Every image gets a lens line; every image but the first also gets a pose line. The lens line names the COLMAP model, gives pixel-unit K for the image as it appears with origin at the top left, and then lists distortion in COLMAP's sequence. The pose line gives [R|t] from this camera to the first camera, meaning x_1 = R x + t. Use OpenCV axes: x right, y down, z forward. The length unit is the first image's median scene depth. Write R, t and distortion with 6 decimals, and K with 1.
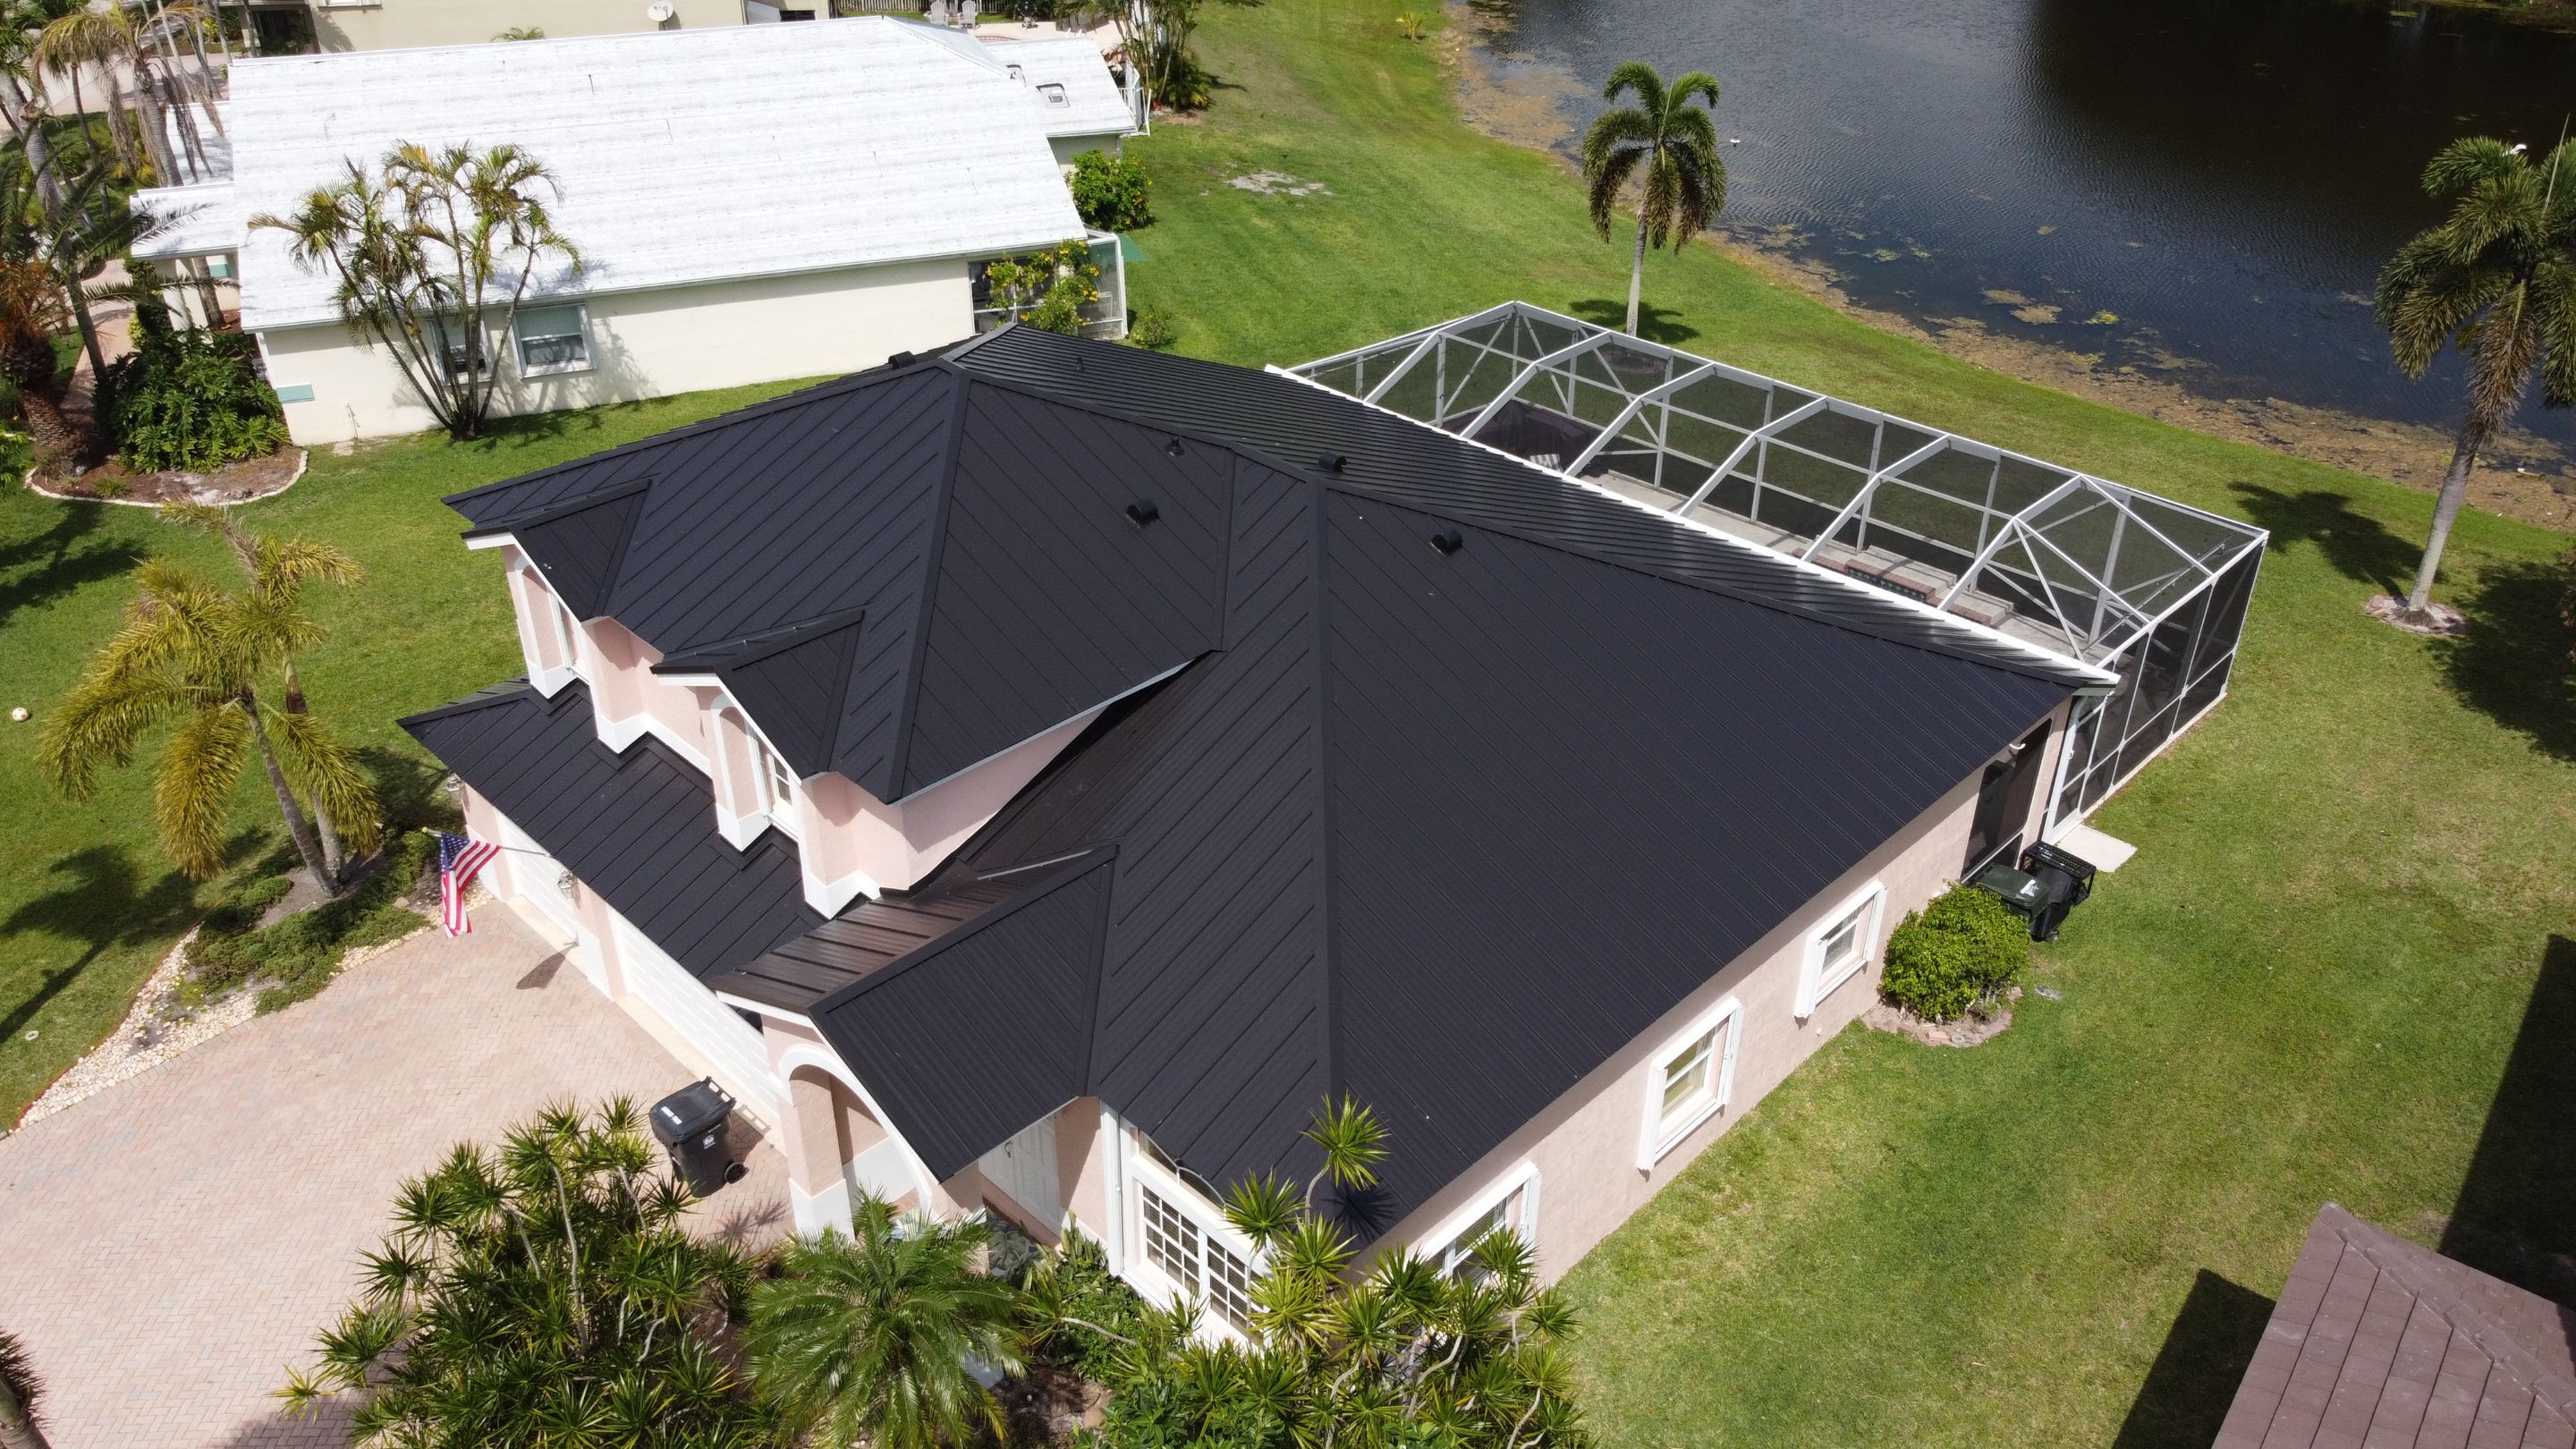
lens RADIAL K [[1944.6, 0, 1282.7], [0, 1944.6, 722.4], [0, 0, 1]] dist [0.002496, -0.004700]
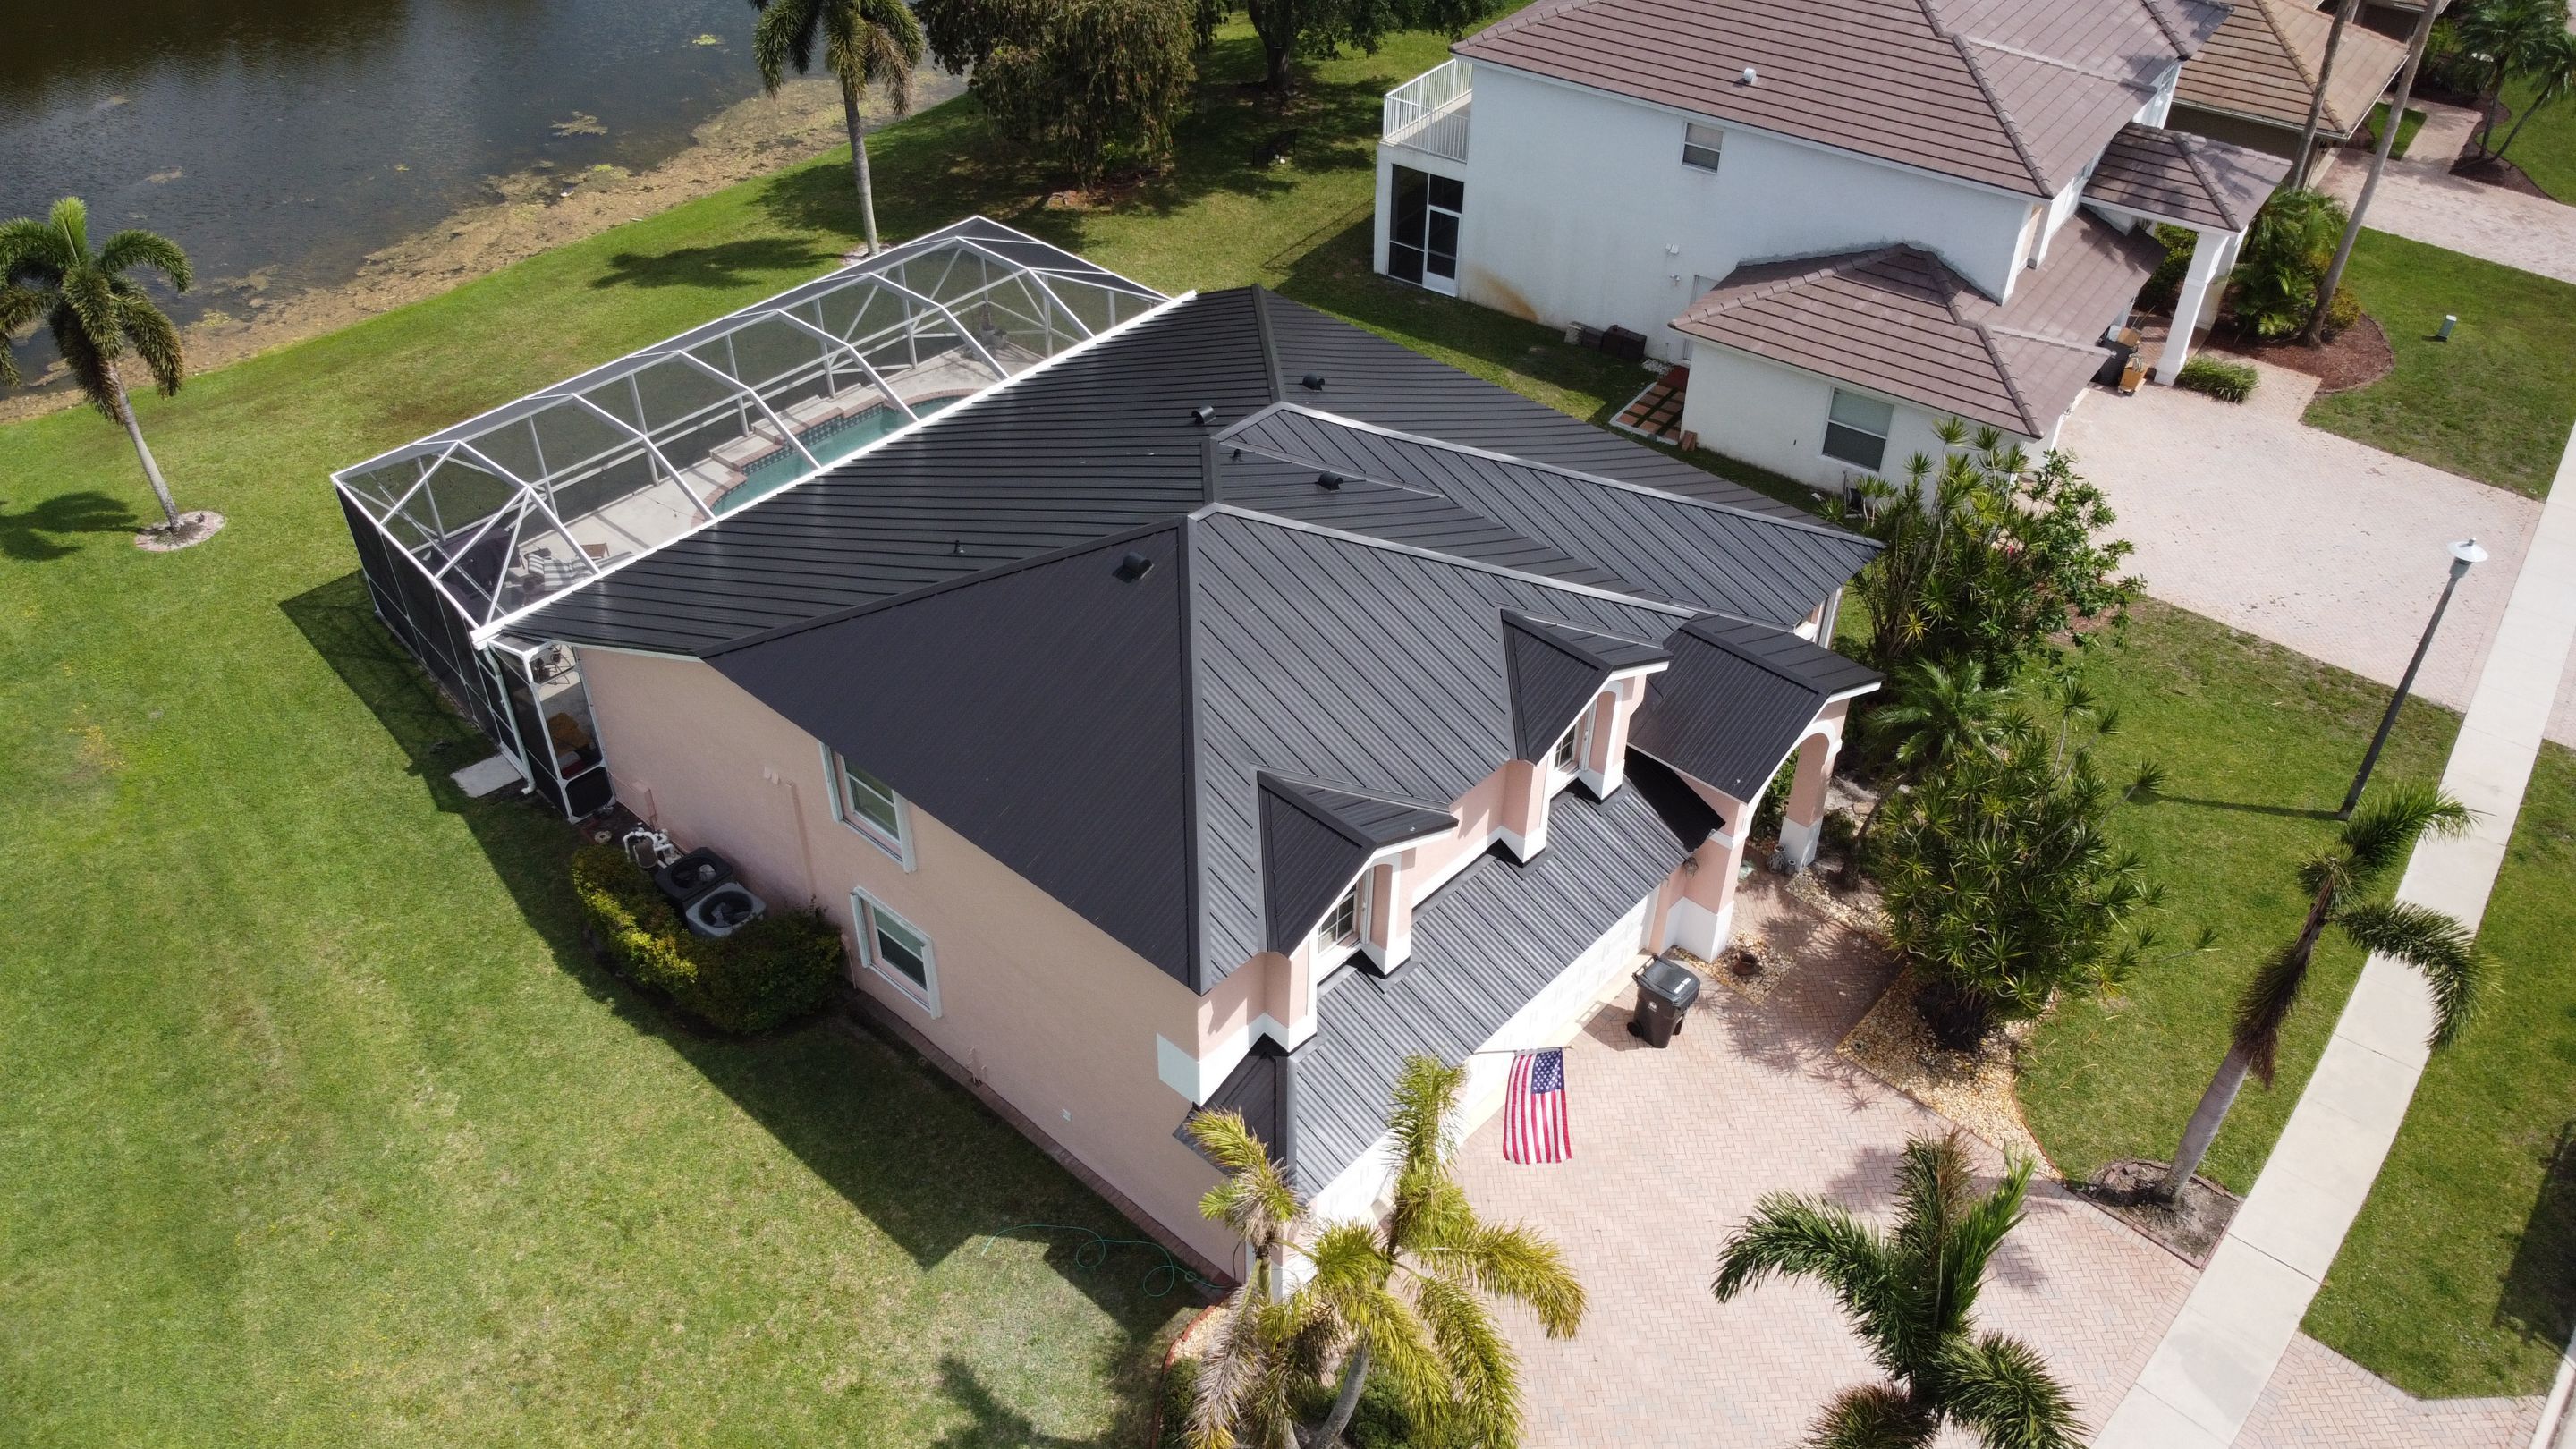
lens RADIAL K [[1936.2, 0, 1281.6], [0, 1936.2, 724.5], [0, 0, 1]] dist [0.005217, -0.011153]
pose [[-0.053632, -0.624279, 0.779358, -0.595538], [0.511651, 0.653061, 0.558323, -0.379758], [-0.857518, 0.428703, 0.284388, 0.405865]]
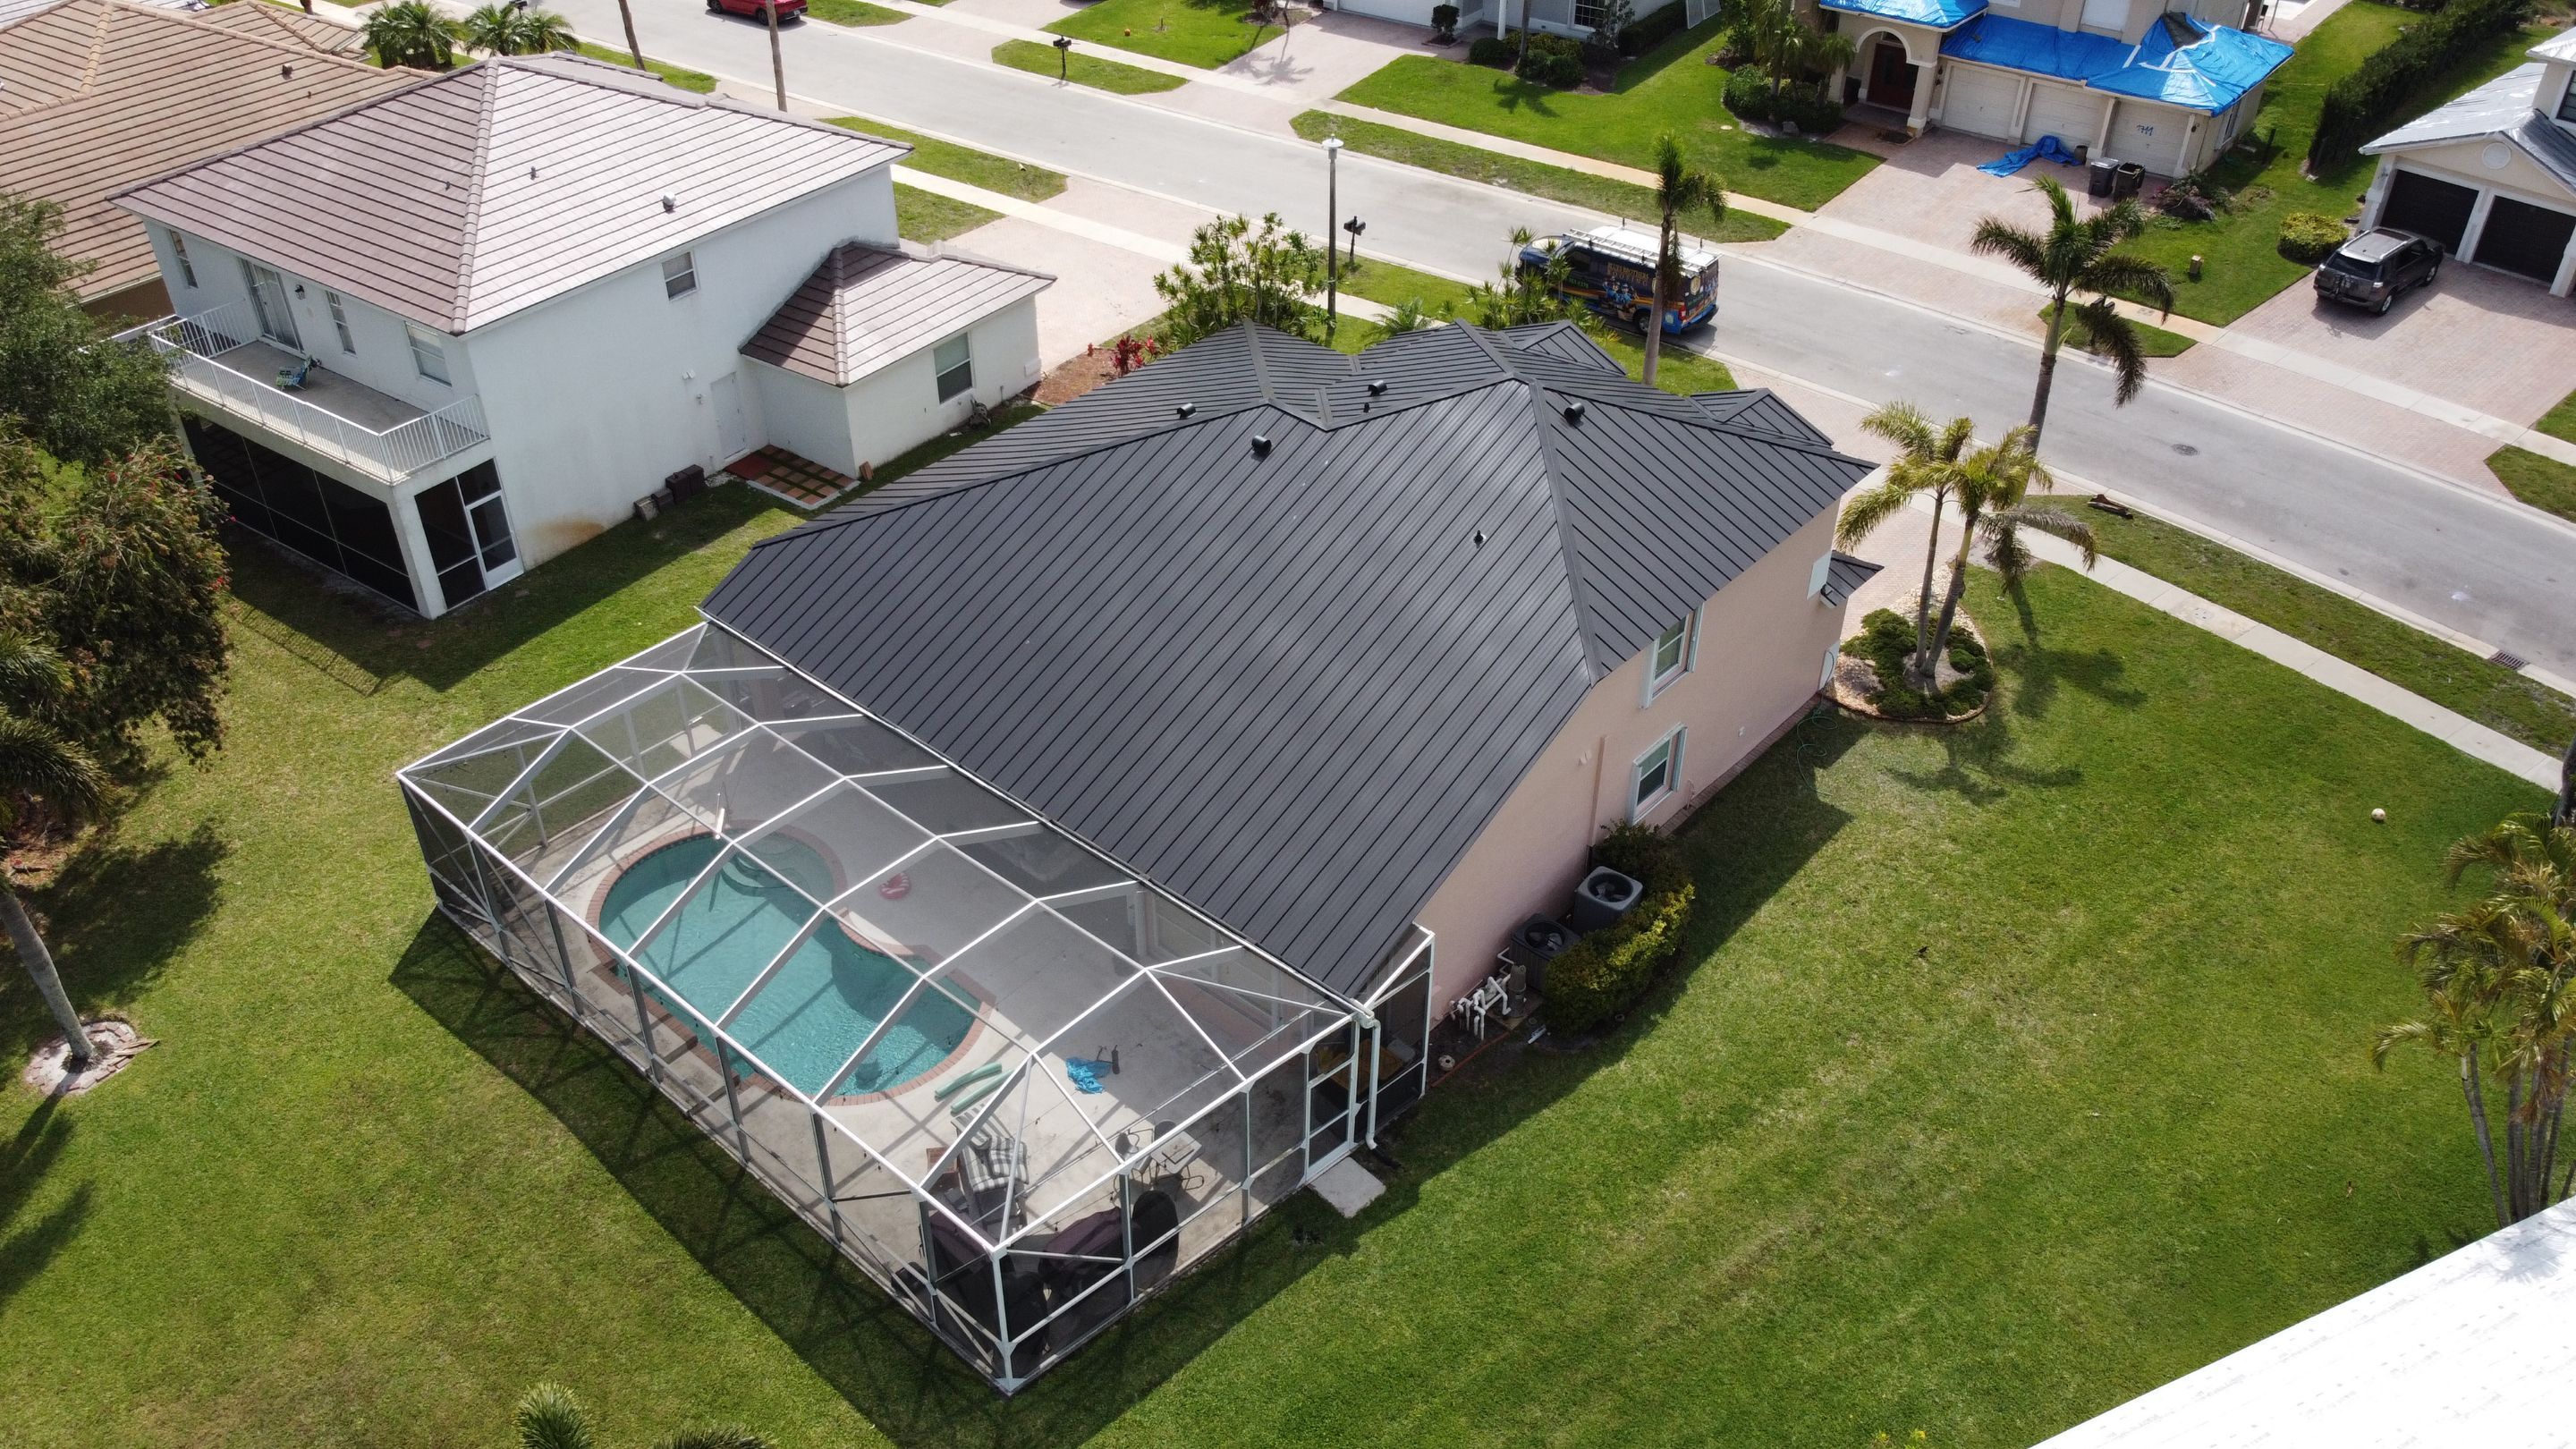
lens RADIAL K [[1936.2, 0, 1281.6], [0, 1936.2, 724.5], [0, 0, 1]] dist [0.005217, -0.011153]
pose [[-0.998033, 0.032556, -0.053583, 0.055215], [-0.036940, 0.385211, 0.922089, -0.796135], [0.050660, 0.922254, -0.383251, 1.007837]]
